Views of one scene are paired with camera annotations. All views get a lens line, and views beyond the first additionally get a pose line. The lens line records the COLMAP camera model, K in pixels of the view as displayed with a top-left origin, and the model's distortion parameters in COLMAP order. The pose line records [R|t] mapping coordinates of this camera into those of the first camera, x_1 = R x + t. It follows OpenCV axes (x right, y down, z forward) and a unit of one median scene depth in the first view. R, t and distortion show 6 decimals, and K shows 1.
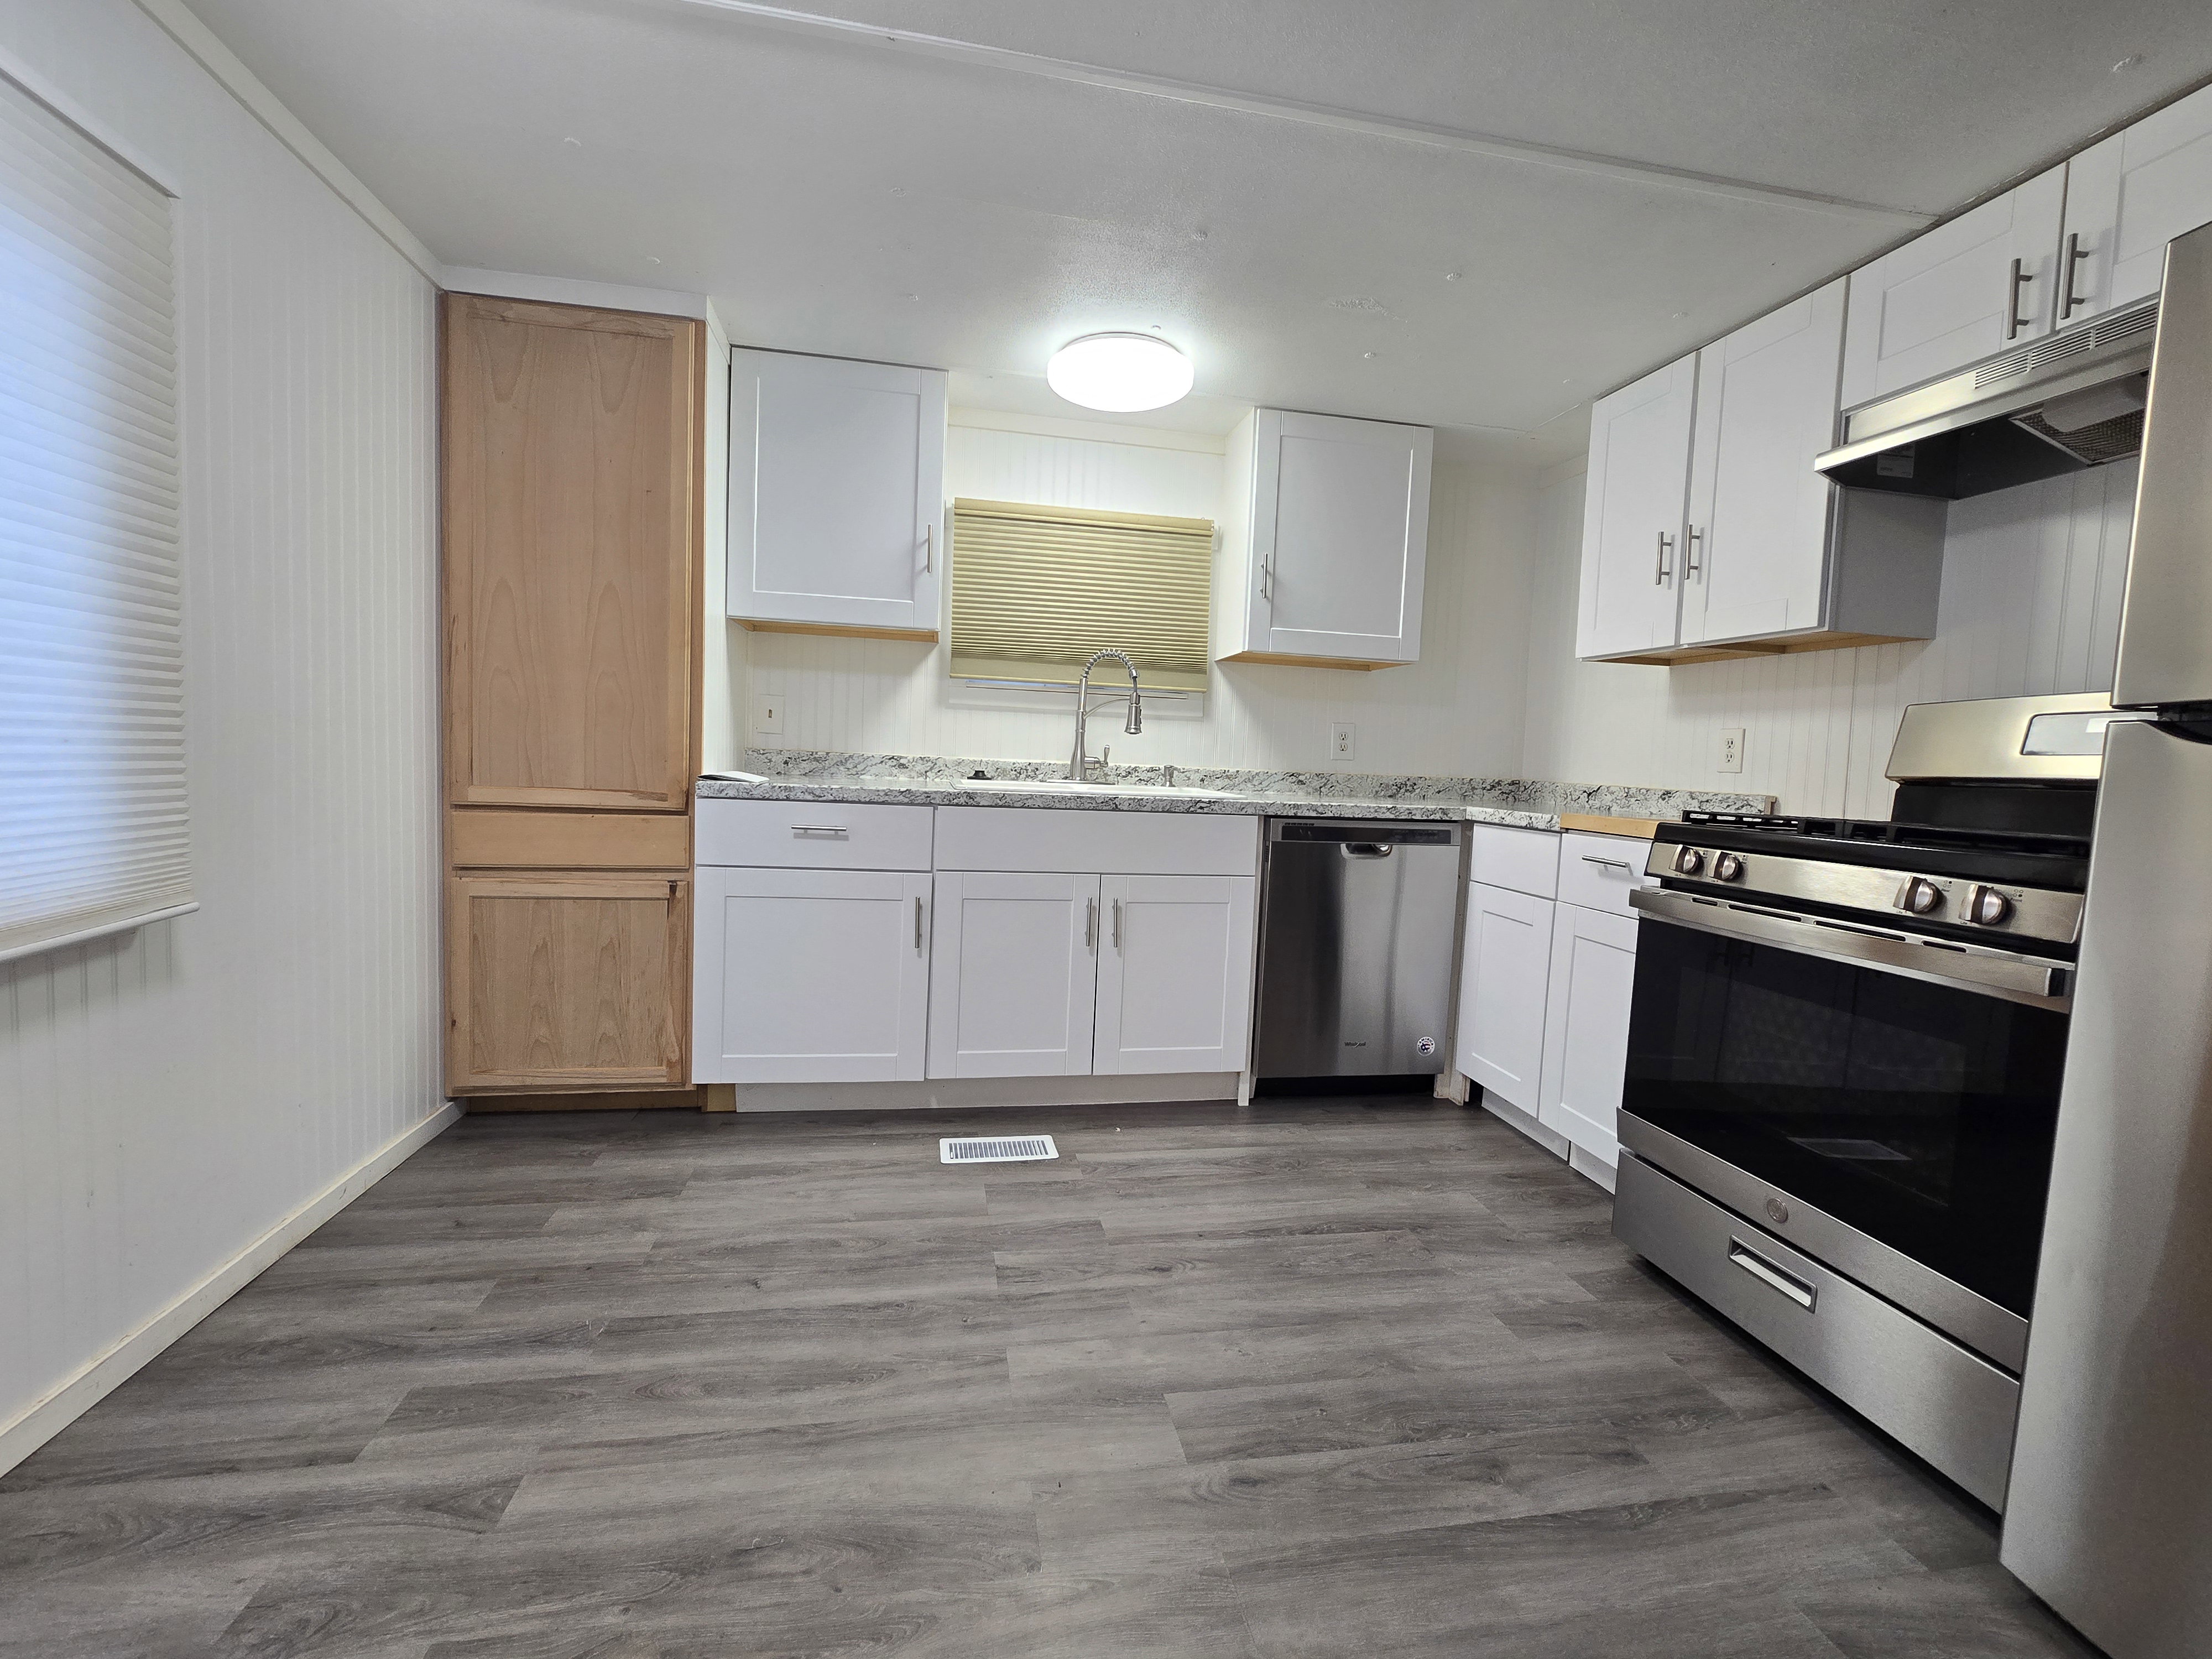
lens RADIAL K [[897.4, 0, 1097.2], [0, 897.4, 819.6], [0, 0, 1]] dist [-0.001952, -0.001857]
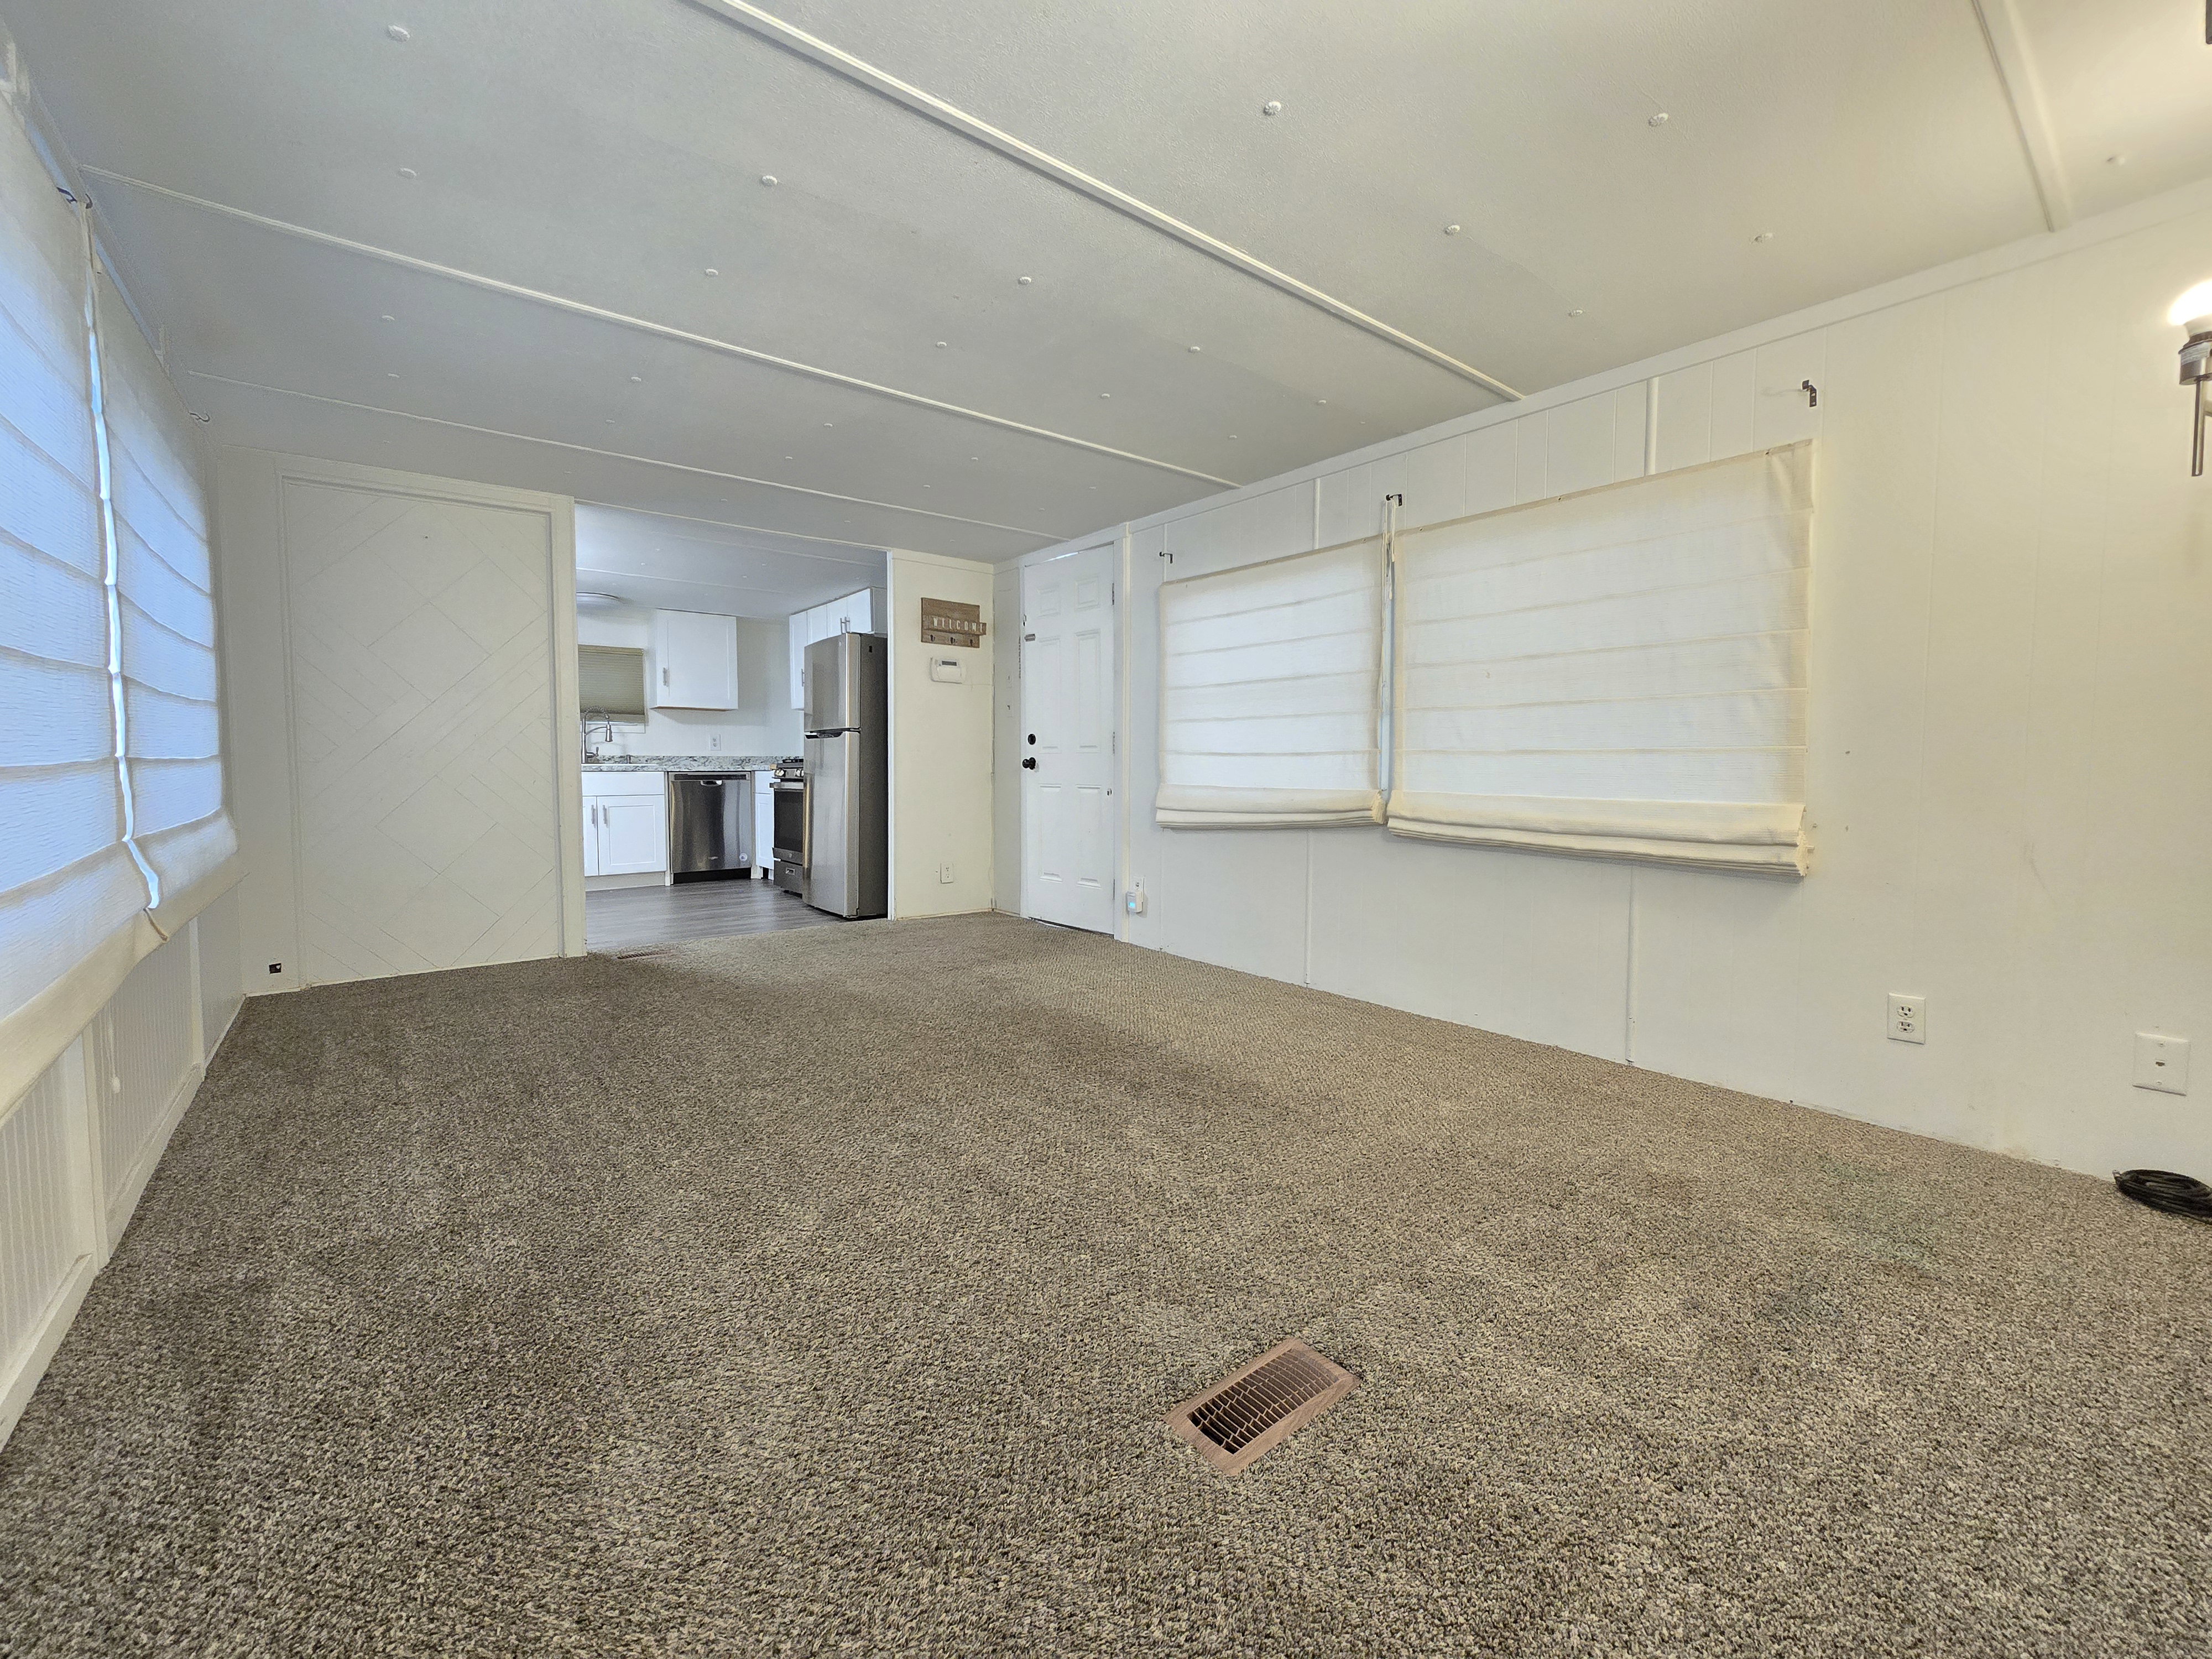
lens RADIAL K [[897.4, 0, 1105.5], [0, 897.4, 822.0], [0, 0, 1]] dist [-0.001952, -0.001857]
pose [[0.877851, -0.074953, 0.473032, 0.069568], [0.069962, 0.997152, 0.028165, 0.179347], [-0.473796, 0.008370, 0.880595, -2.193998]]
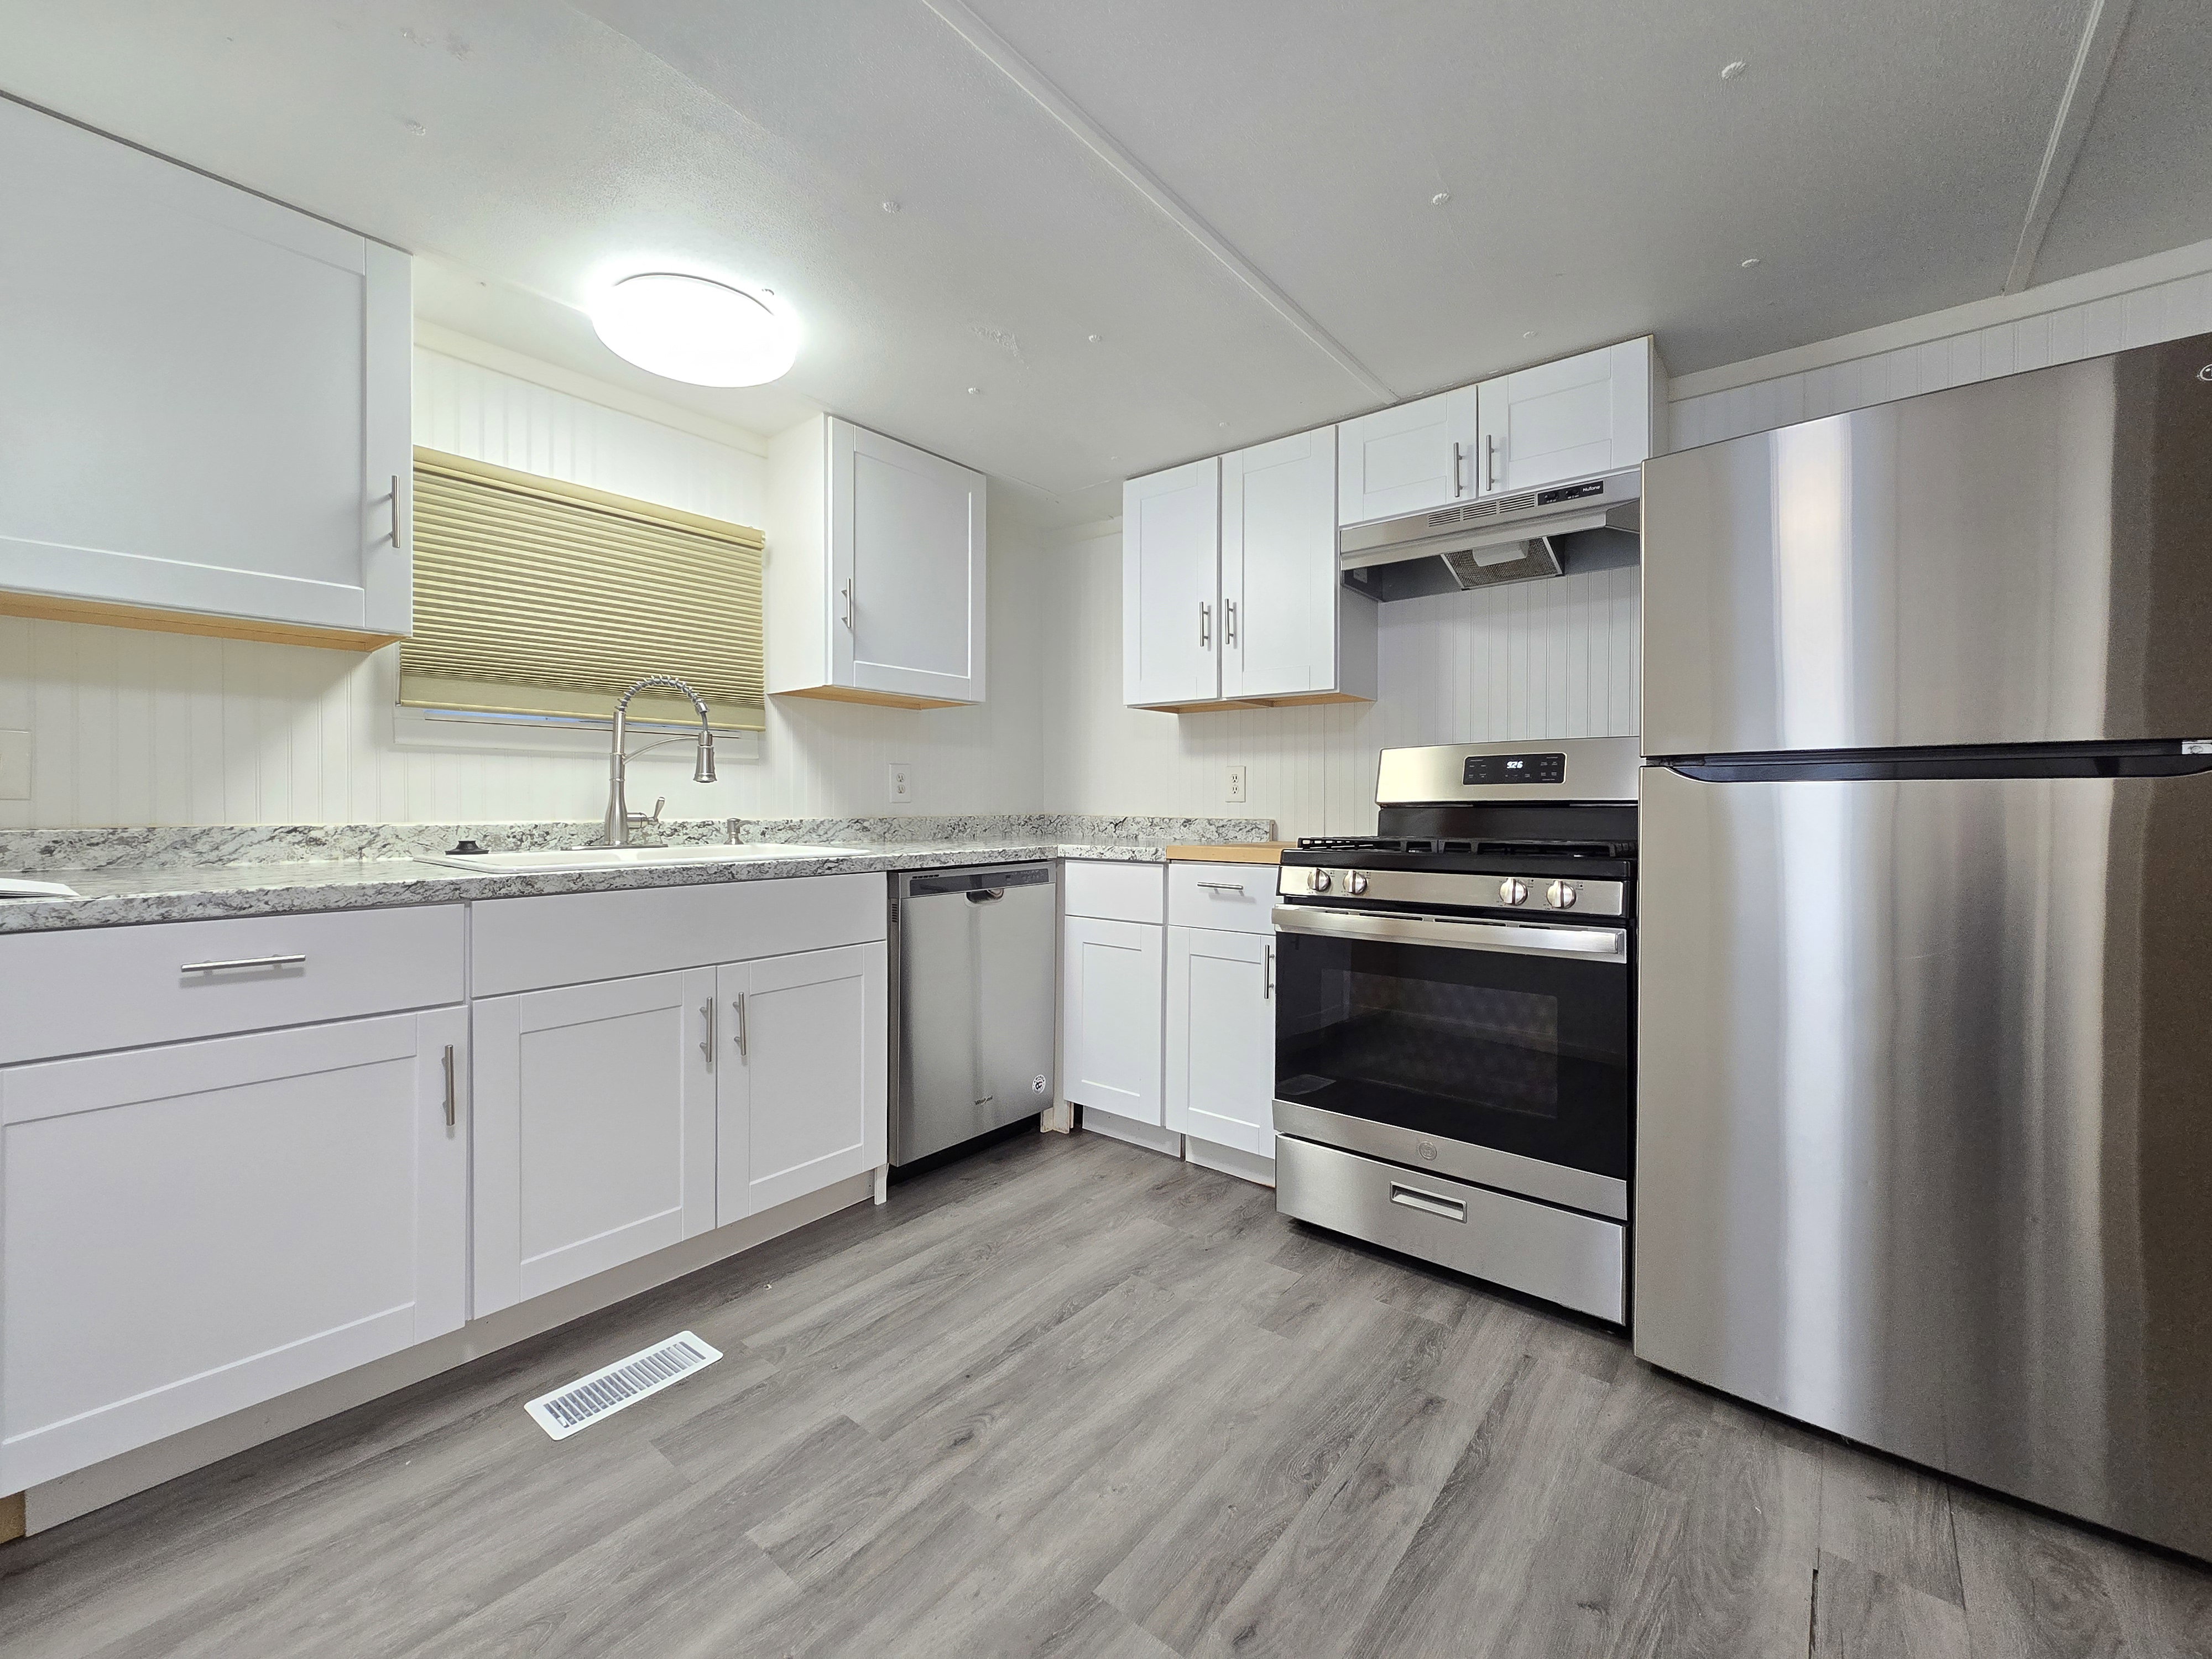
lens RADIAL K [[897.4, 0, 1103.5], [0, 897.4, 818.5], [0, 0, 1]] dist [-0.001952, -0.001857]
pose [[0.762842, -0.051751, 0.644511, -0.254094], [0.075365, 0.997114, -0.009138, -0.036442], [-0.642178, 0.055544, 0.764540, 0.200871]]
